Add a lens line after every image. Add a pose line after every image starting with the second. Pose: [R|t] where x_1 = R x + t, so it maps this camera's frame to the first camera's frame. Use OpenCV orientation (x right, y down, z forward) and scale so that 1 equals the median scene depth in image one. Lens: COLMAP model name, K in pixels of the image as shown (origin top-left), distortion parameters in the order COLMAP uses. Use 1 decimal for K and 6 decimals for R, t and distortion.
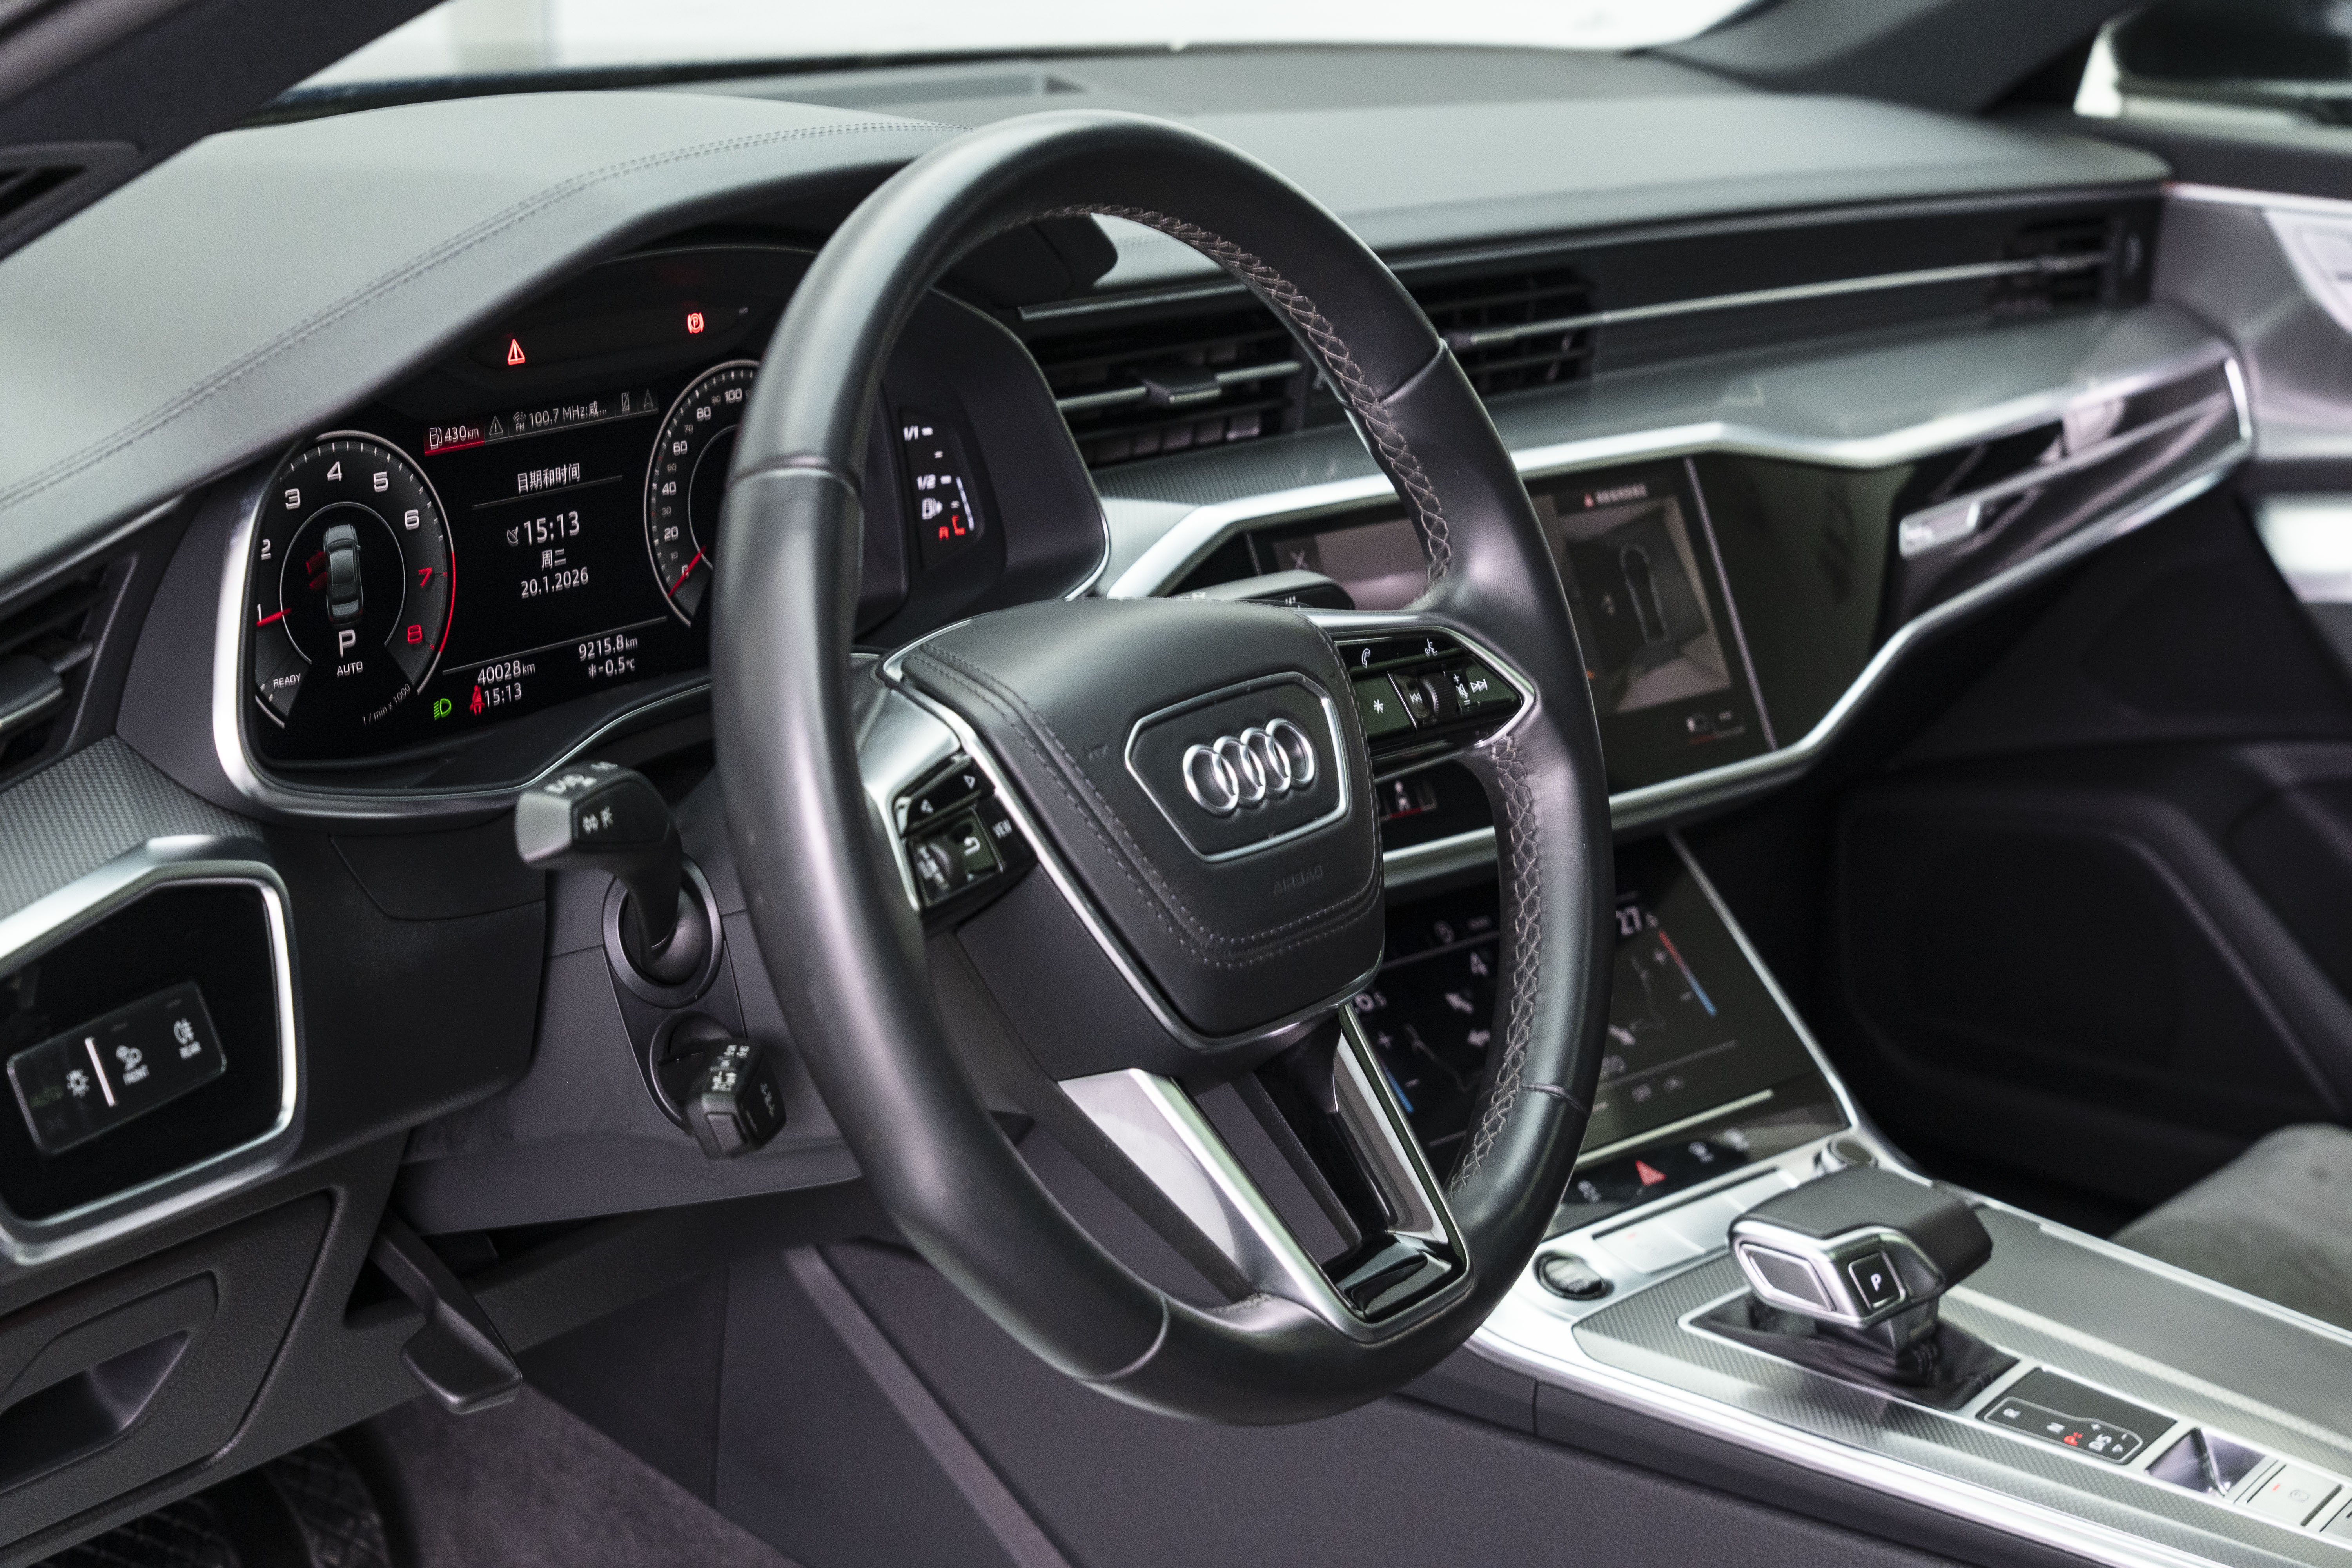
lens RADIAL K [[4176.2, 0, 1176.0], [0, 4176.2, 784.0], [0, 0, 1]] dist [-0.017878, -0.054412]
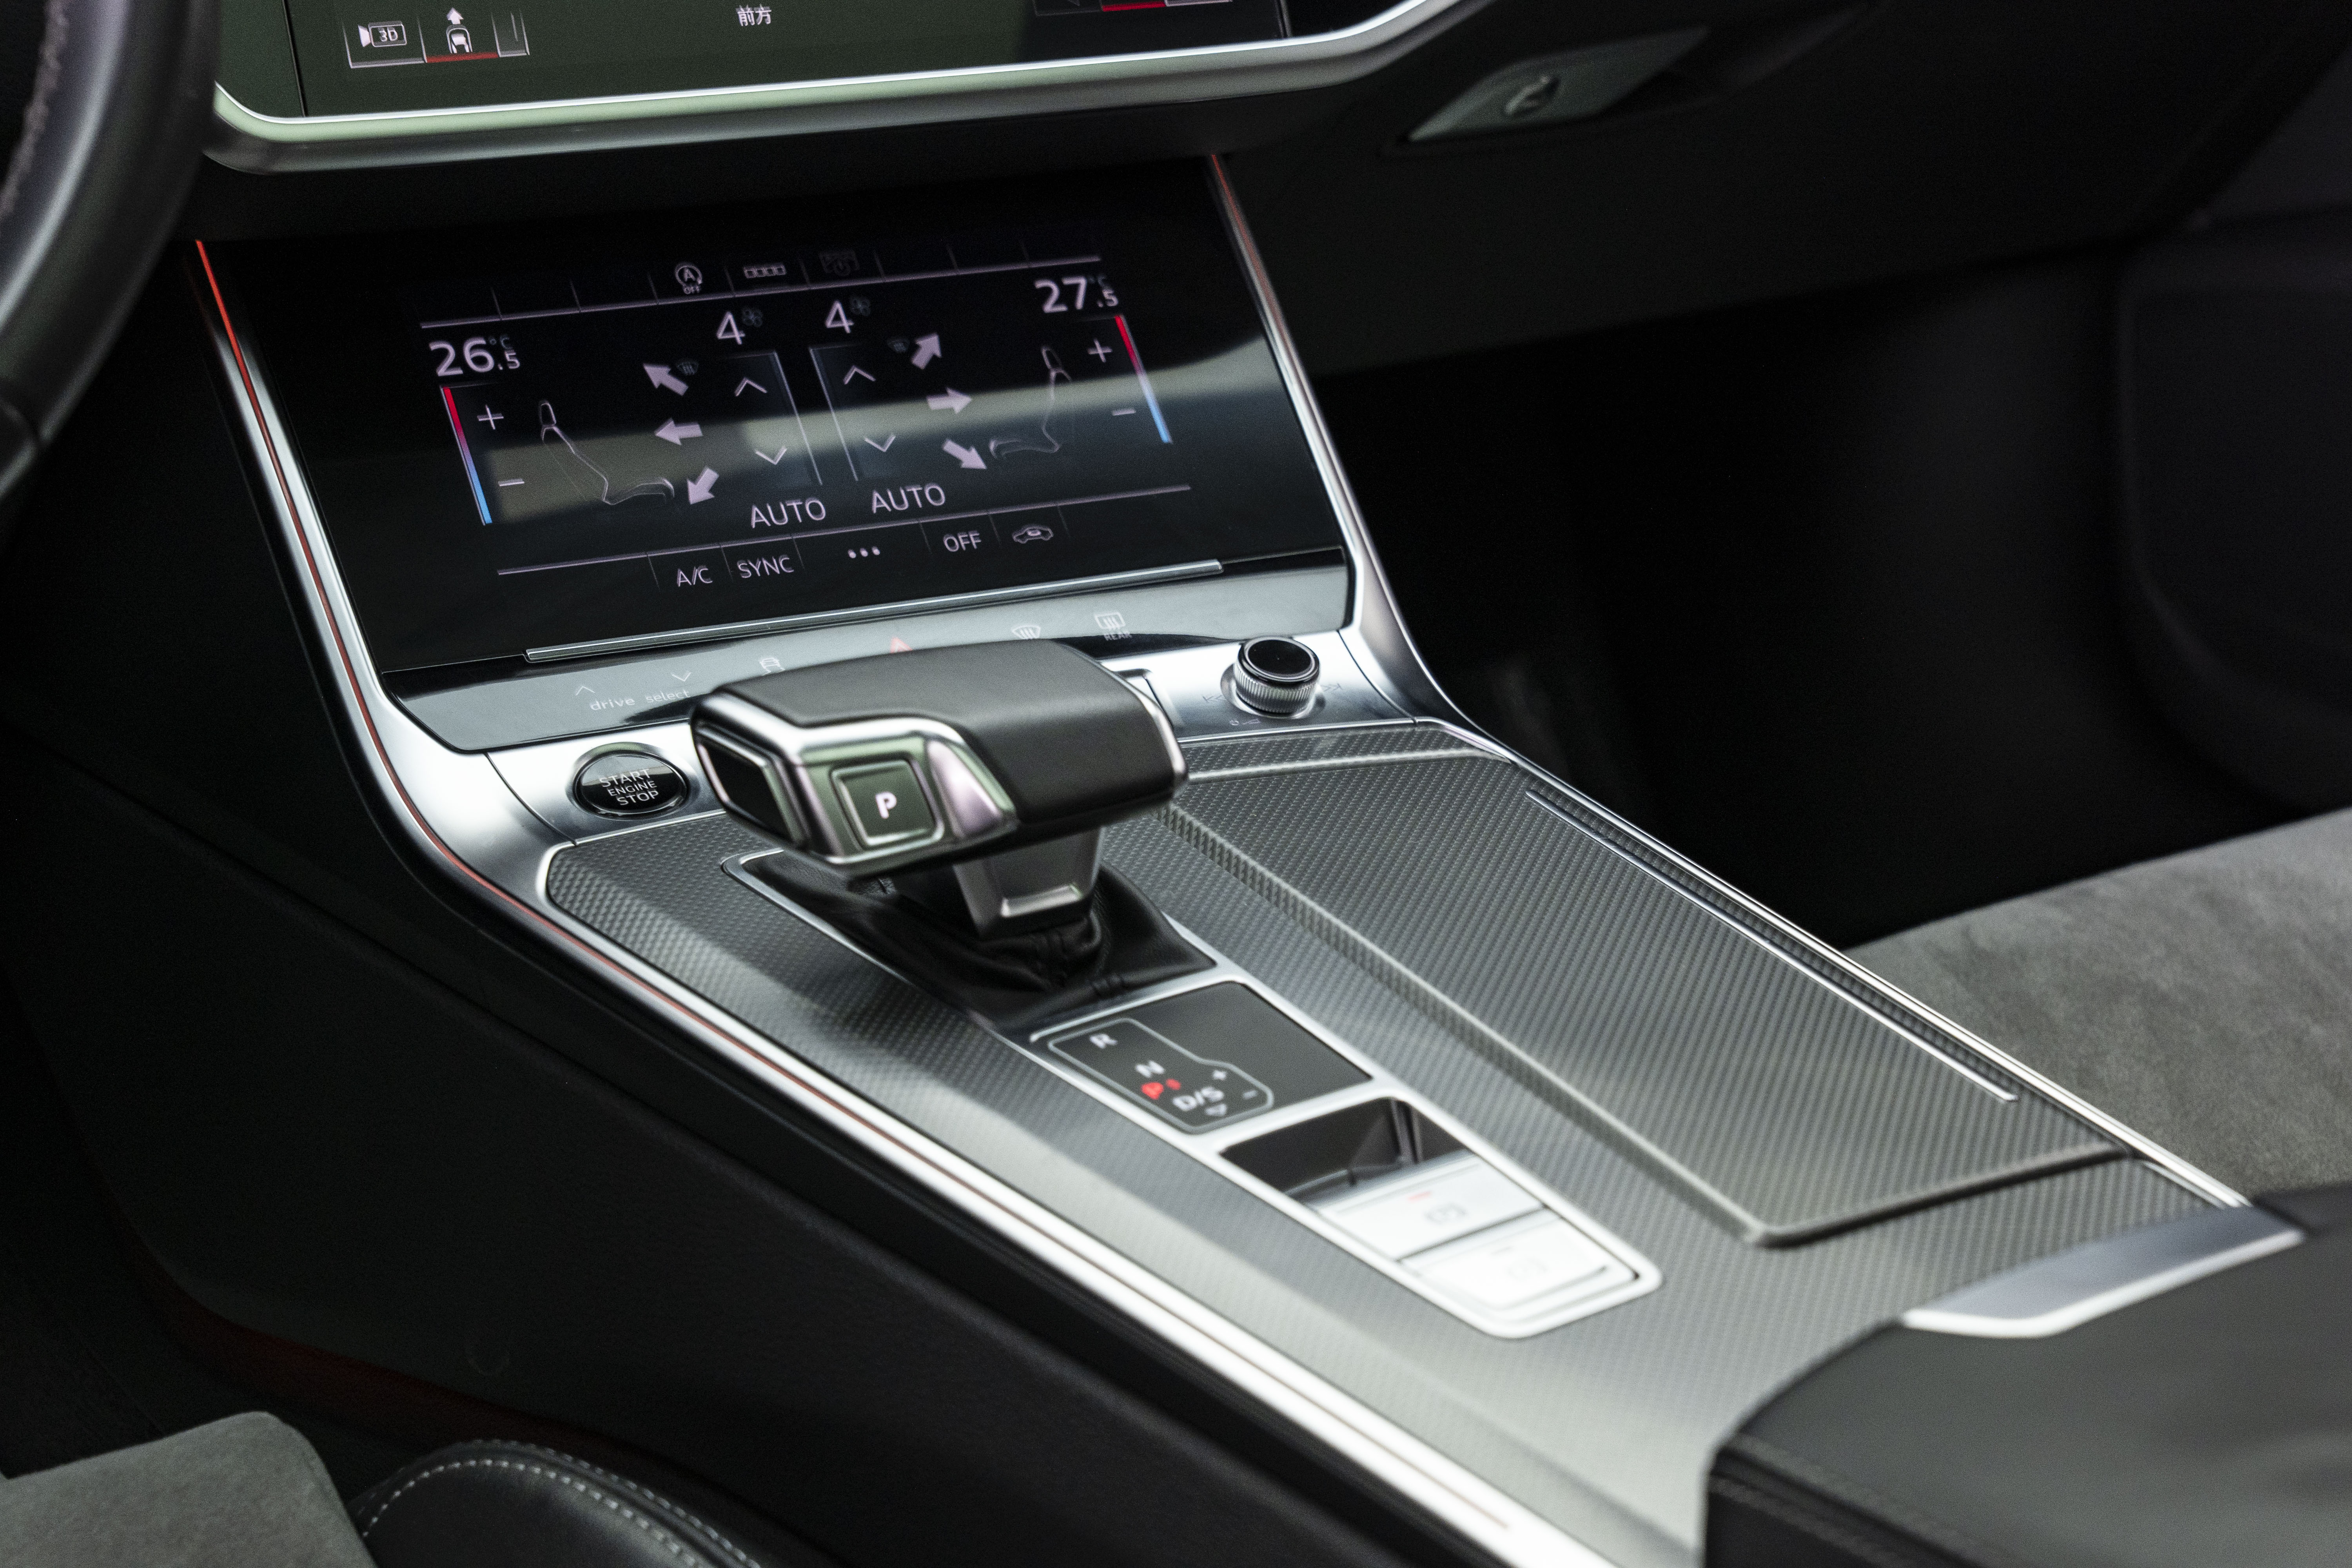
lens RADIAL K [[4625.0, 0, 1176.0], [0, 4625.0, 784.0], [0, 0, 1]] dist [-0.030318, 0.163047]
pose [[0.942560, 0.079359, -0.324474, 0.455500], [-0.058538, 0.995579, 0.073452, 0.068259], [0.328869, -0.050239, 0.943038, 0.397581]]
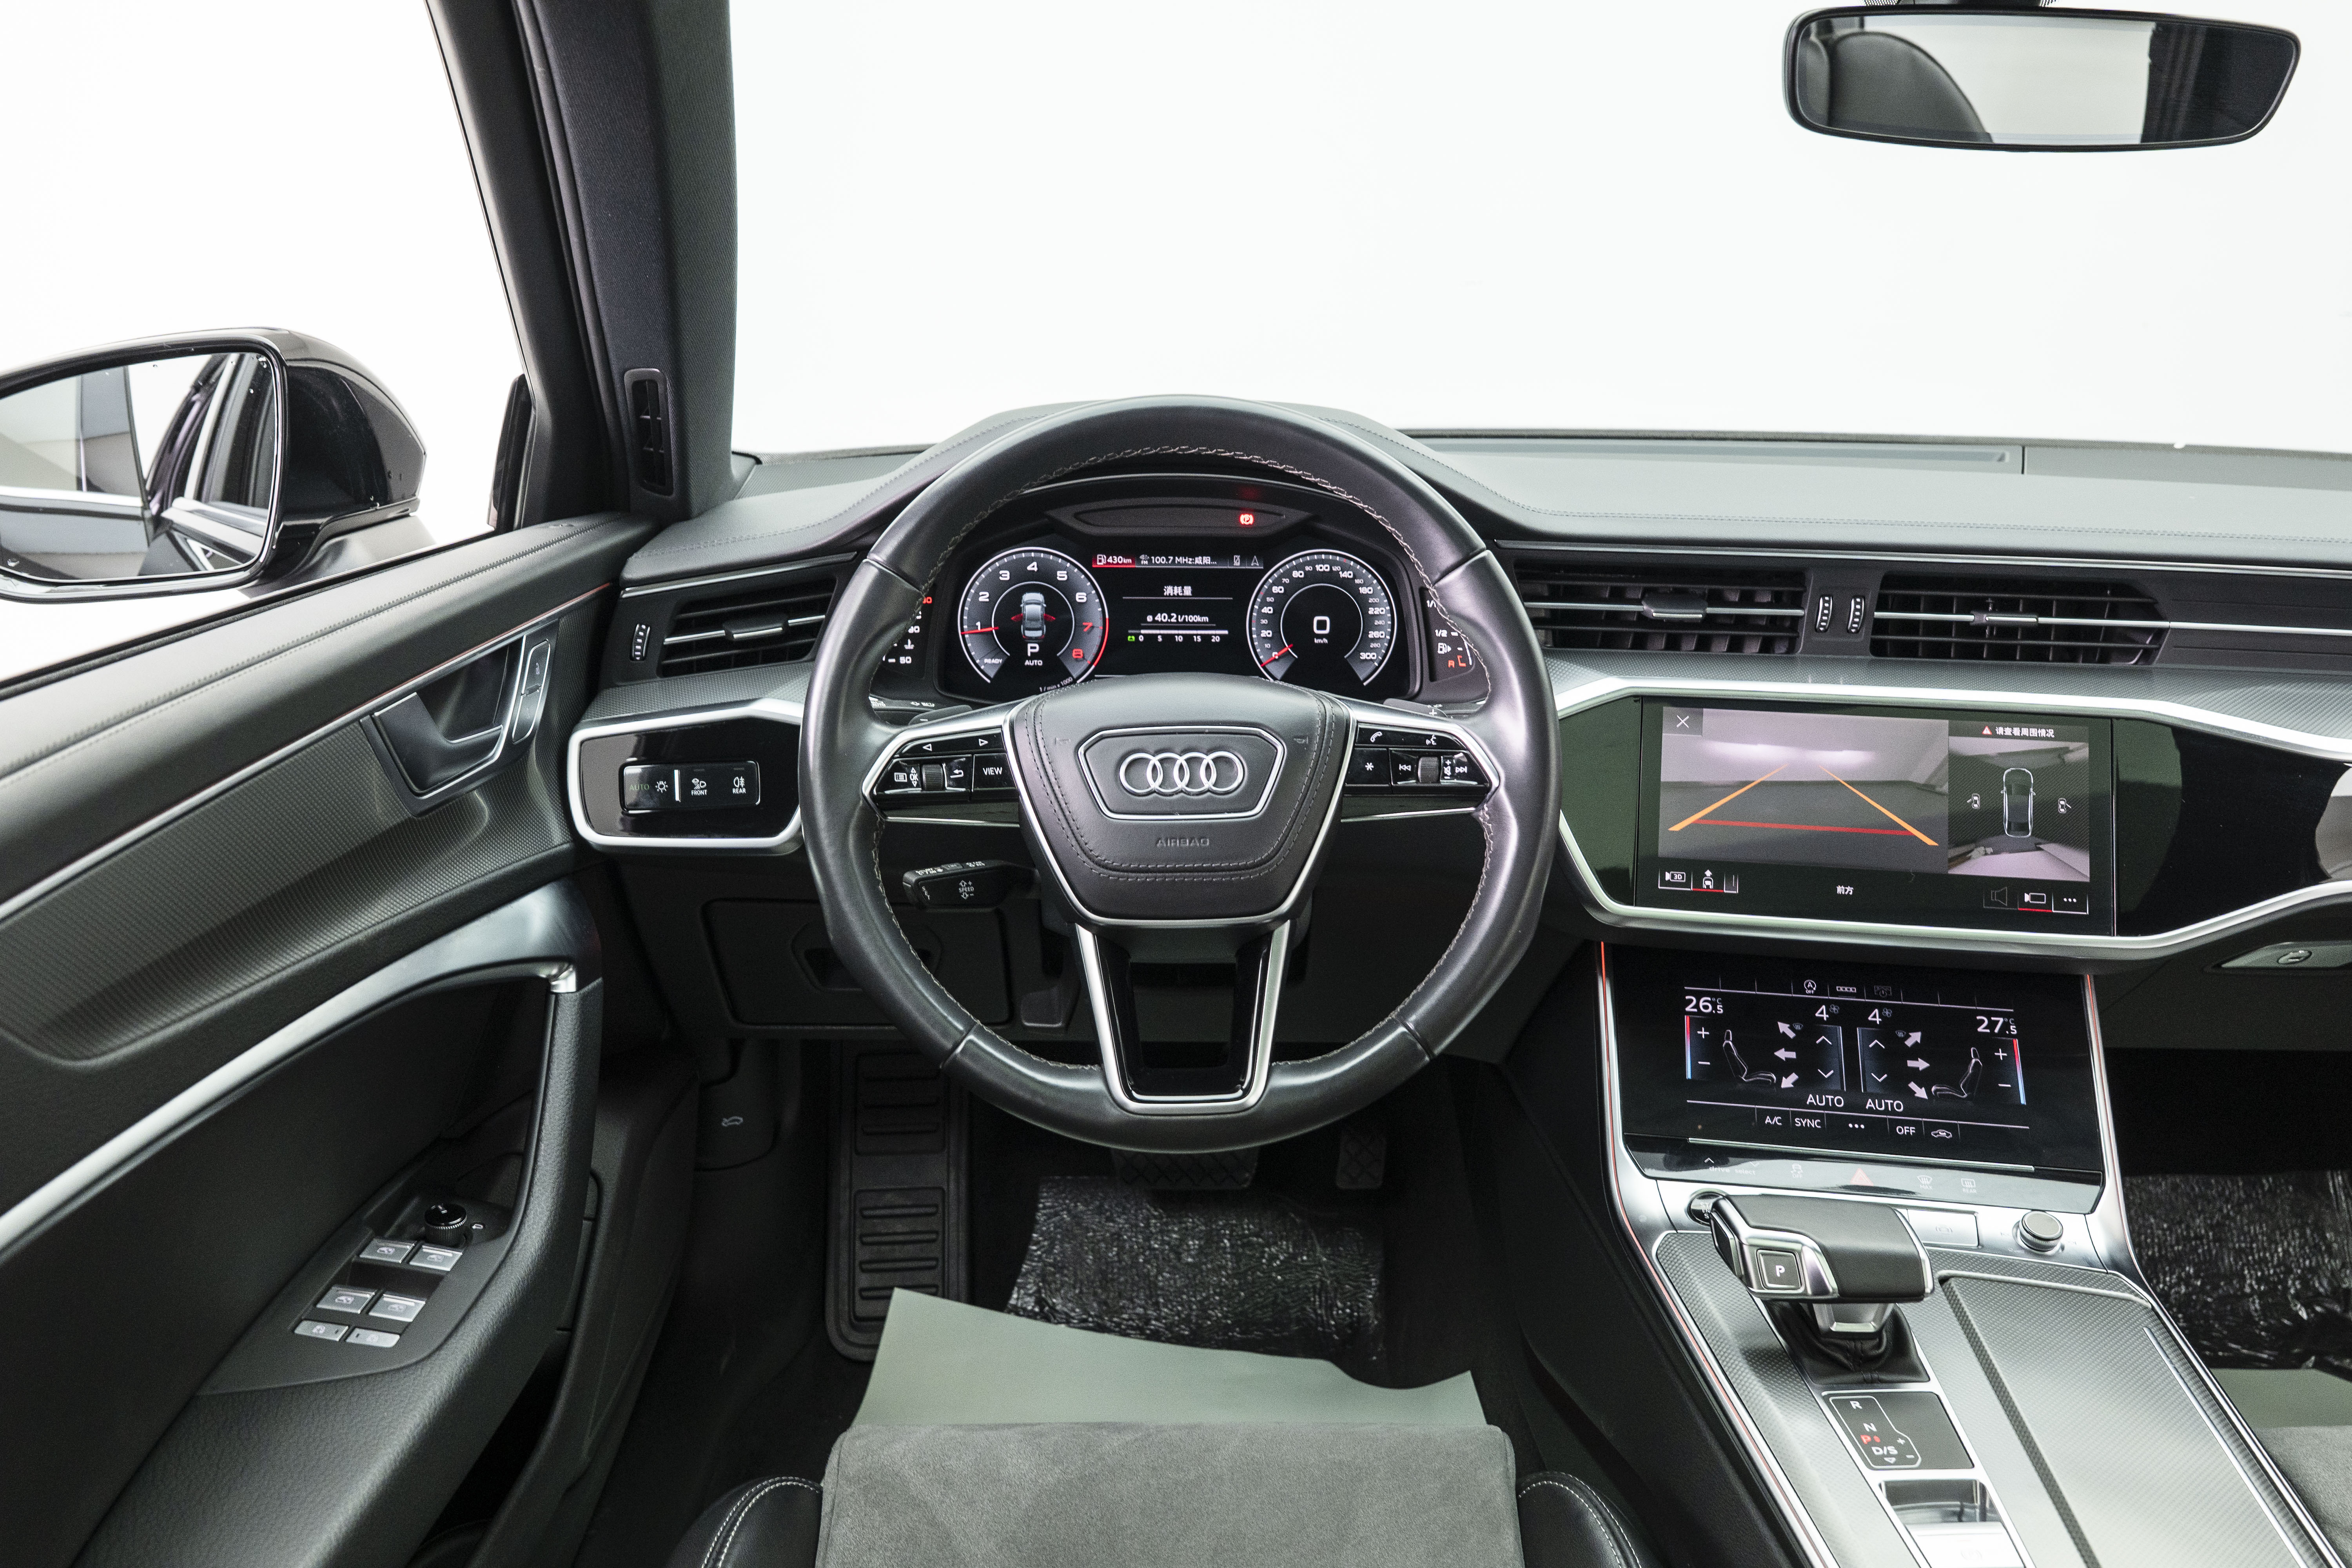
lens RADIAL K [[1884.9, 0, 1176.0], [0, 1884.9, 784.0], [0, 0, 1]] dist [-0.015690, 0.065538]
pose [[0.579107, 0.184328, -0.794140, 0.558351], [-0.203524, 0.975949, 0.078113, -0.052657], [0.789438, 0.116390, 0.602694, 0.465271]]
